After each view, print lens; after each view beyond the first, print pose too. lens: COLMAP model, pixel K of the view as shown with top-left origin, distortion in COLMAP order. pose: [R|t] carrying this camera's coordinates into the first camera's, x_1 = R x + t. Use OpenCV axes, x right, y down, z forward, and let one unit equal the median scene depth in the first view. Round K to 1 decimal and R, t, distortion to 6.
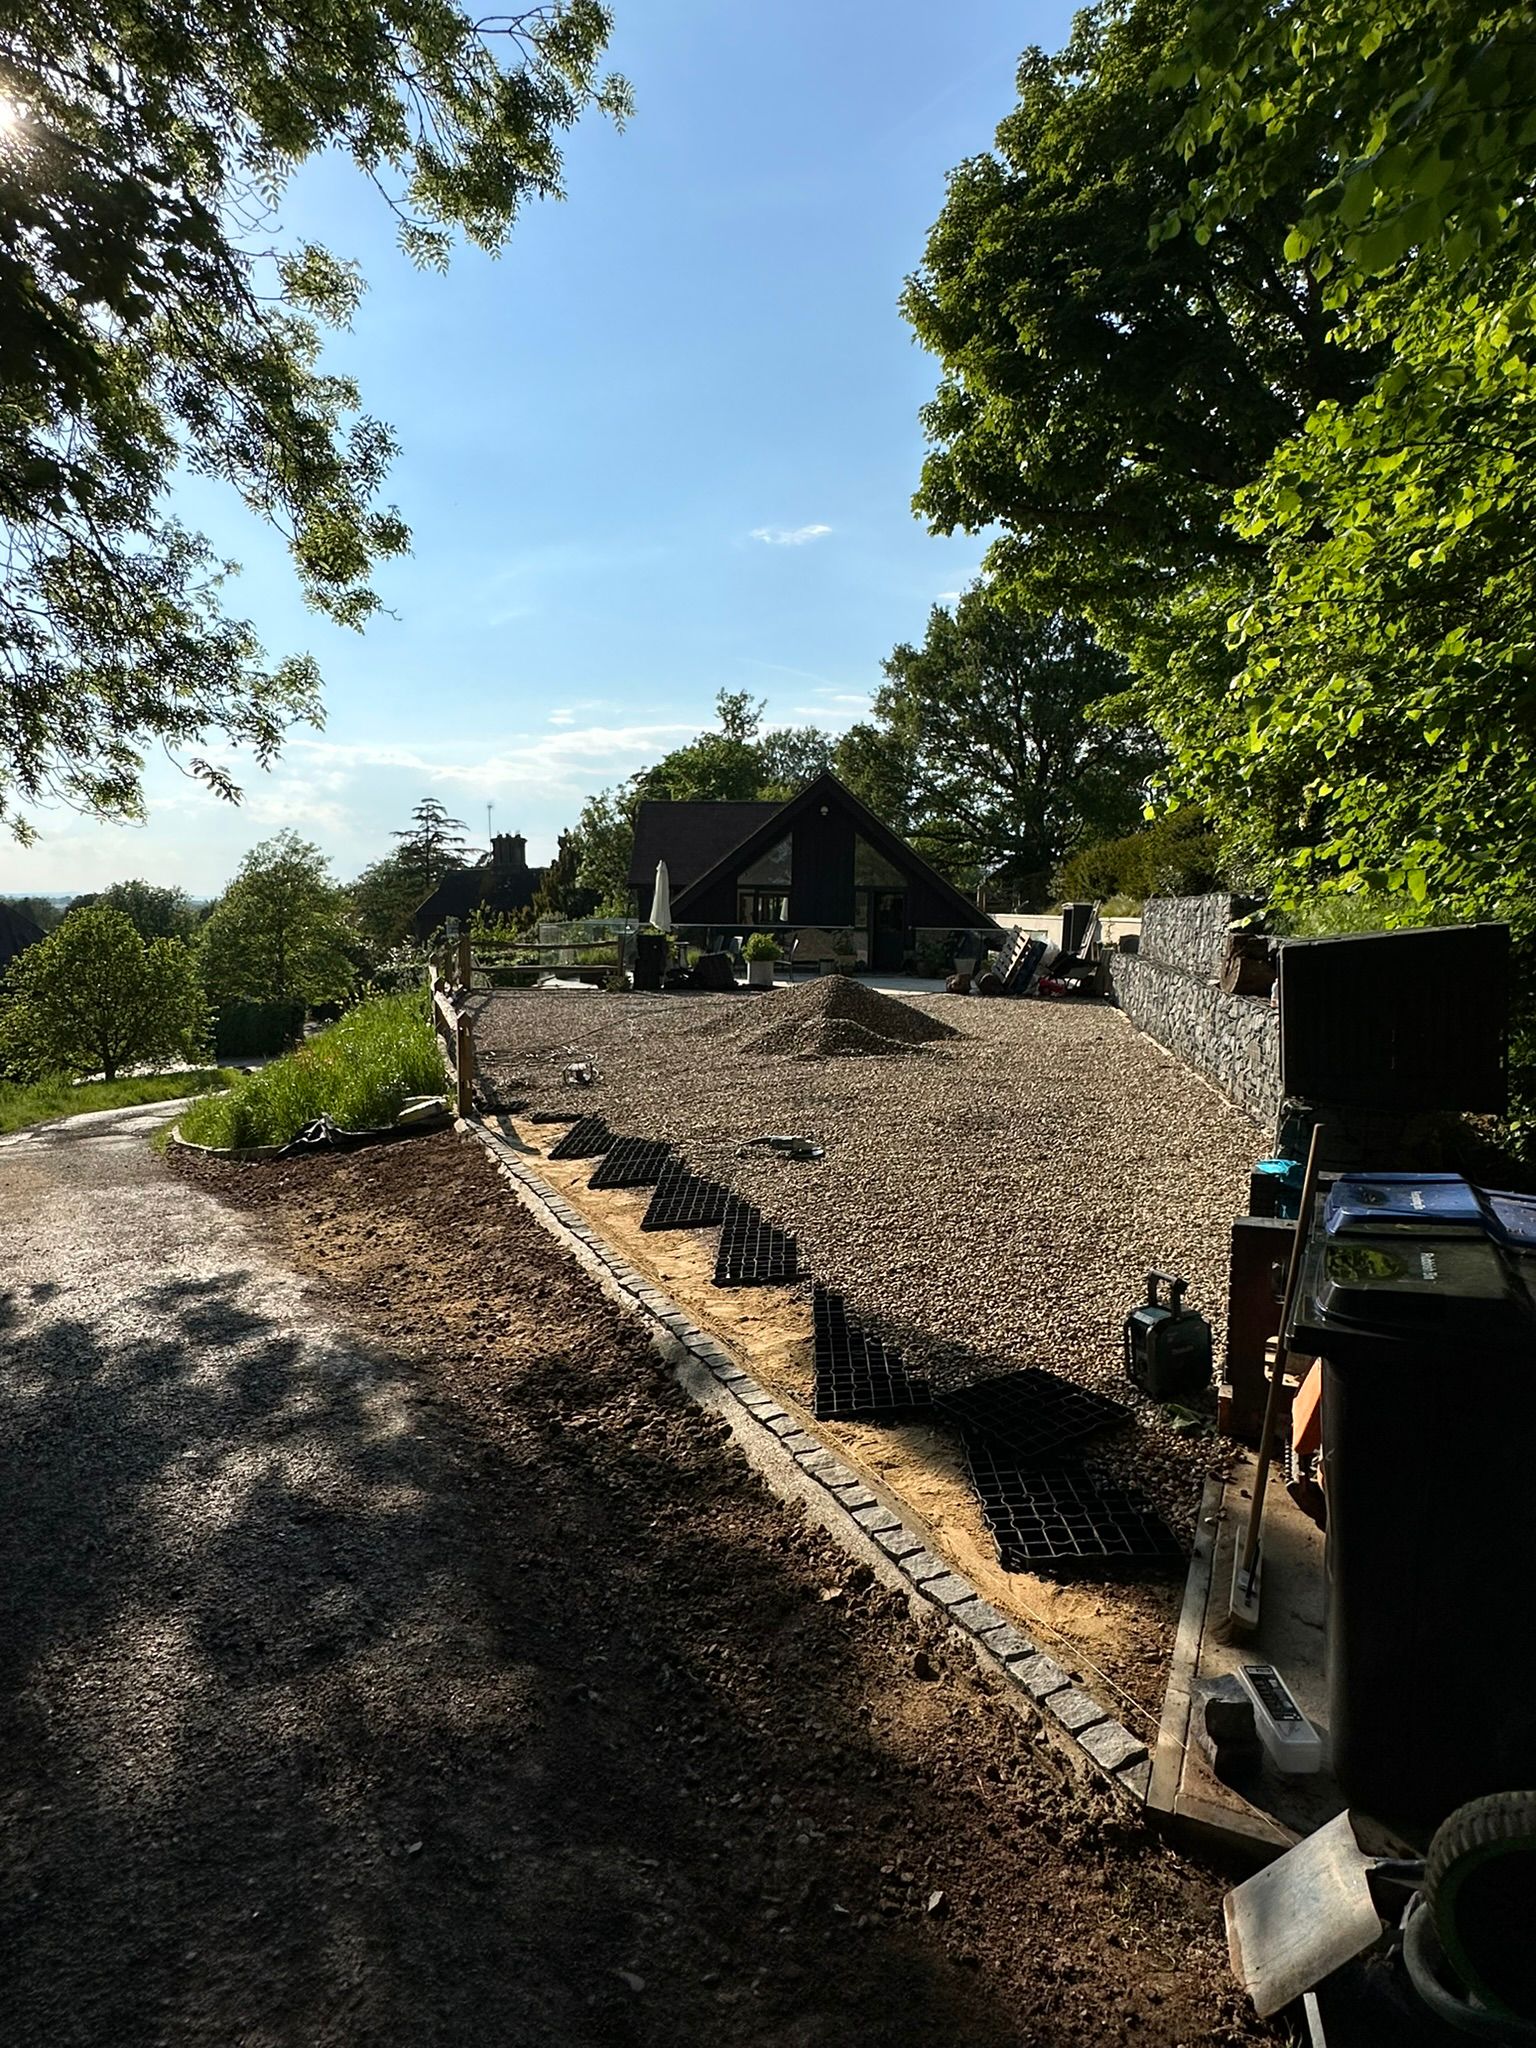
lens RADIAL K [[1139.3, 0, 763.4], [0, 1139.3, 1012.0], [0, 0, 1]] dist [0.003469, -0.002789]
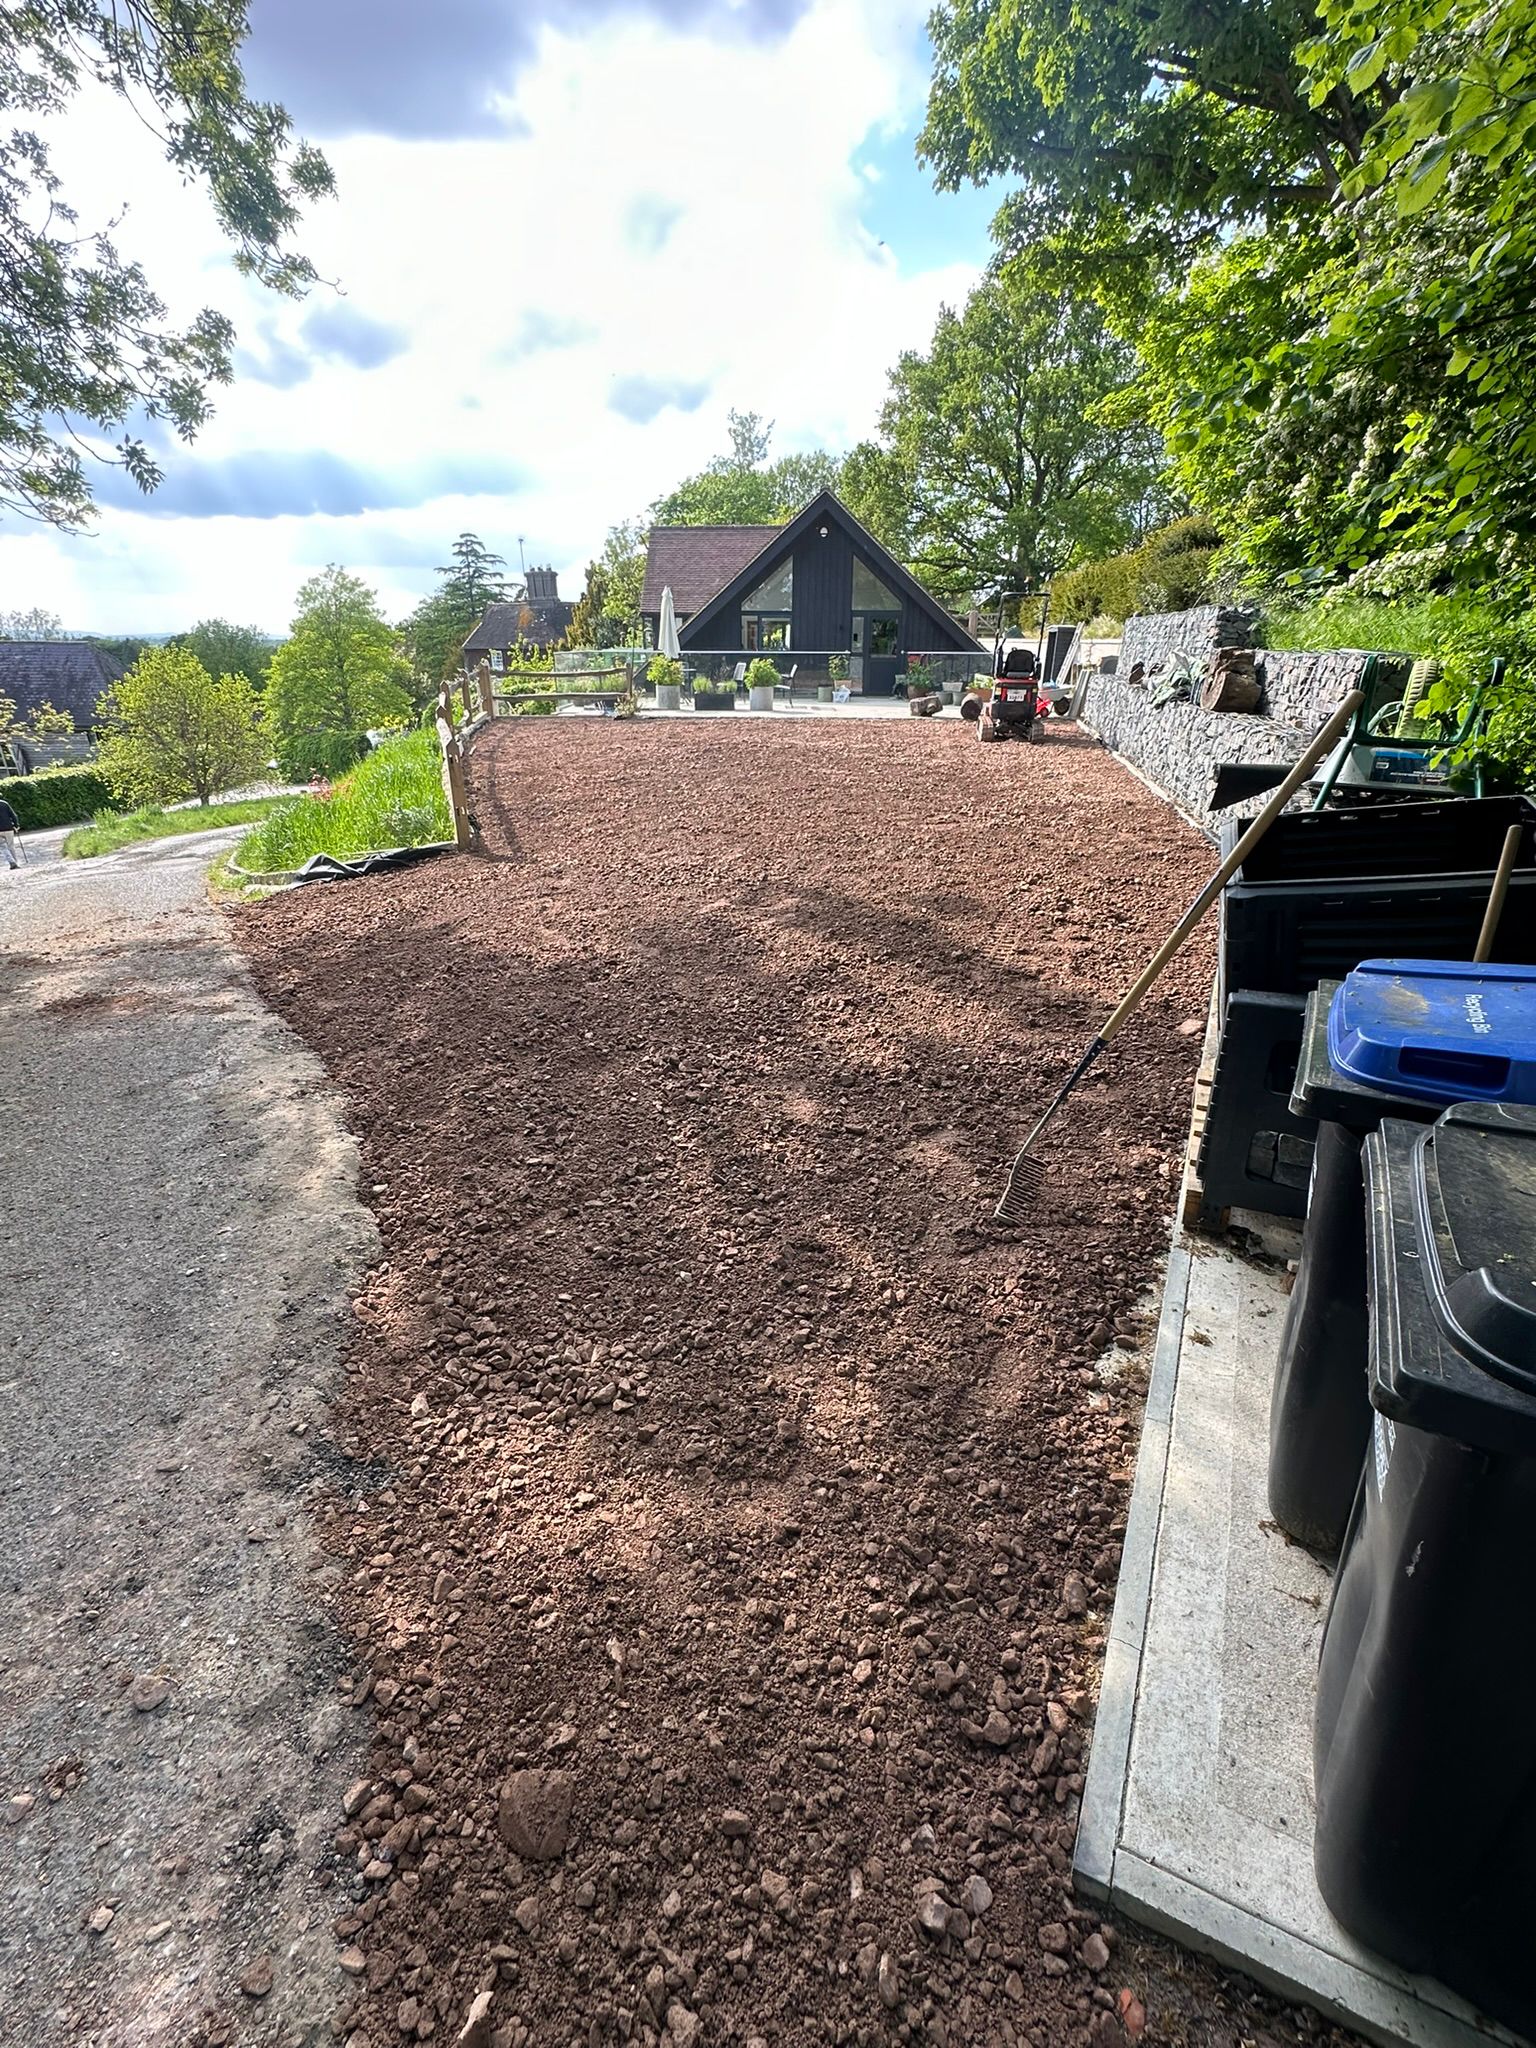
lens RADIAL K [[938.7, 0, 765.5], [0, 938.7, 1028.8], [0, 0, 1]] dist [0.000810, 0.000944]
pose [[0.999806, -0.007148, -0.018367, 0.007768], [0.012292, 0.954596, 0.297651, 0.000015], [0.015405, -0.297819, 0.954498, 0.029378]]
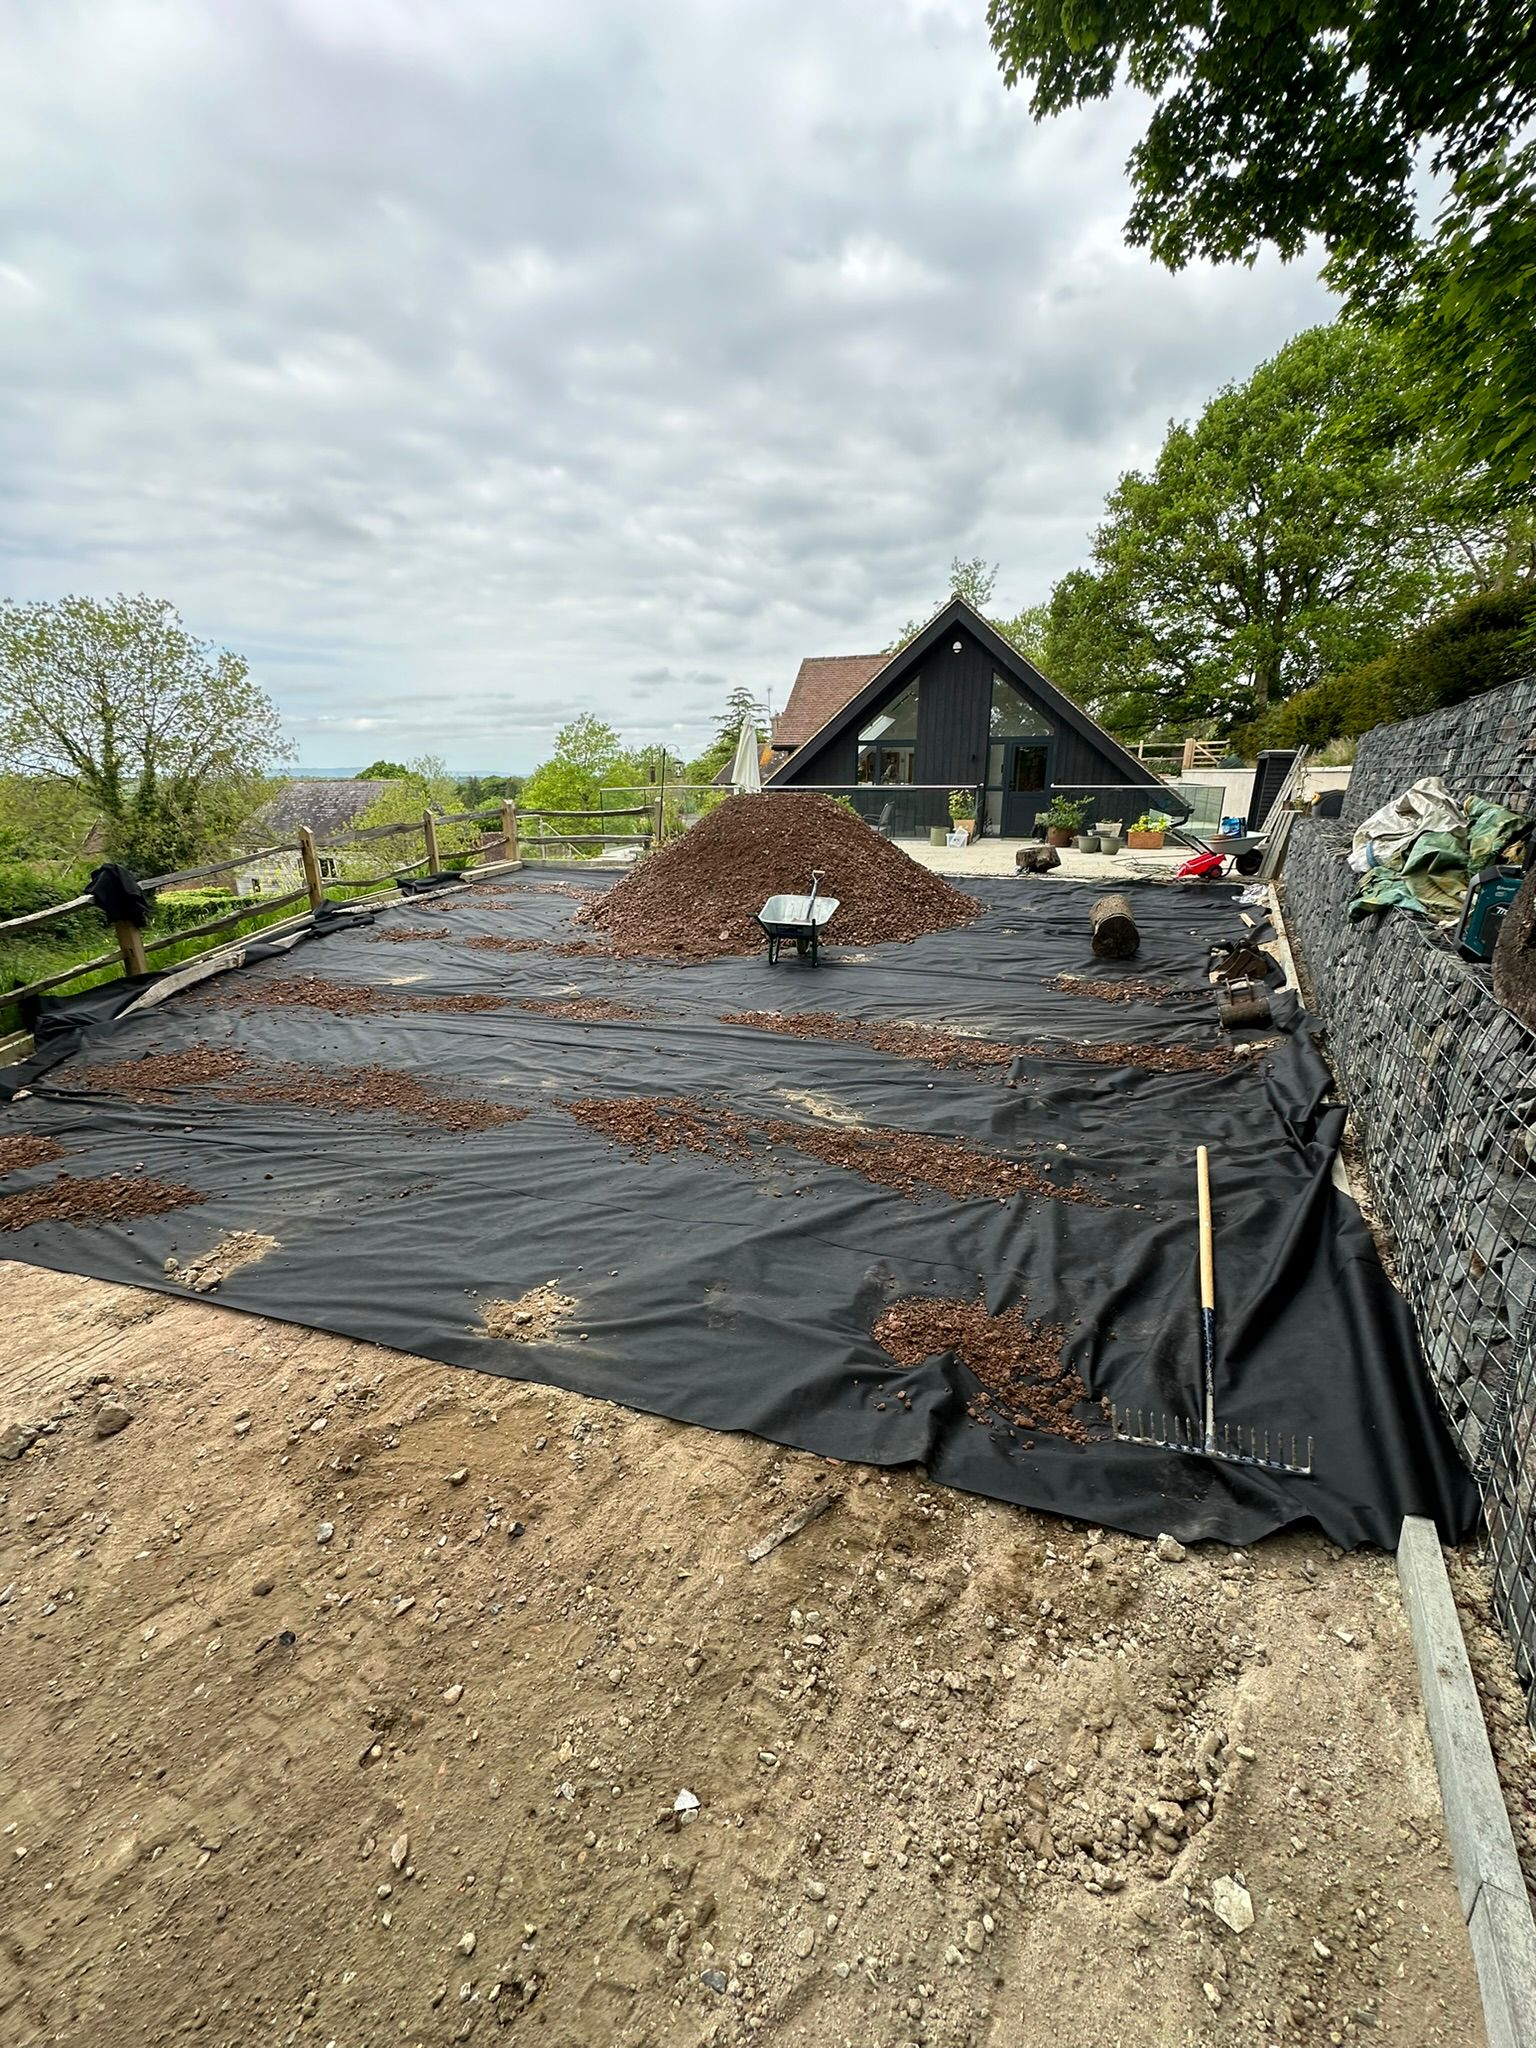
lens RADIAL K [[836.2, 0, 765.2], [0, 836.2, 1026.3], [0, 0, 1]] dist [0.000321, -0.000591]
pose [[0.953114, 0.065331, -0.295474, 0.072849], [-0.005523, 0.980010, 0.198870, -0.012161], [0.302560, -0.187914, 0.934423, 0.187437]]
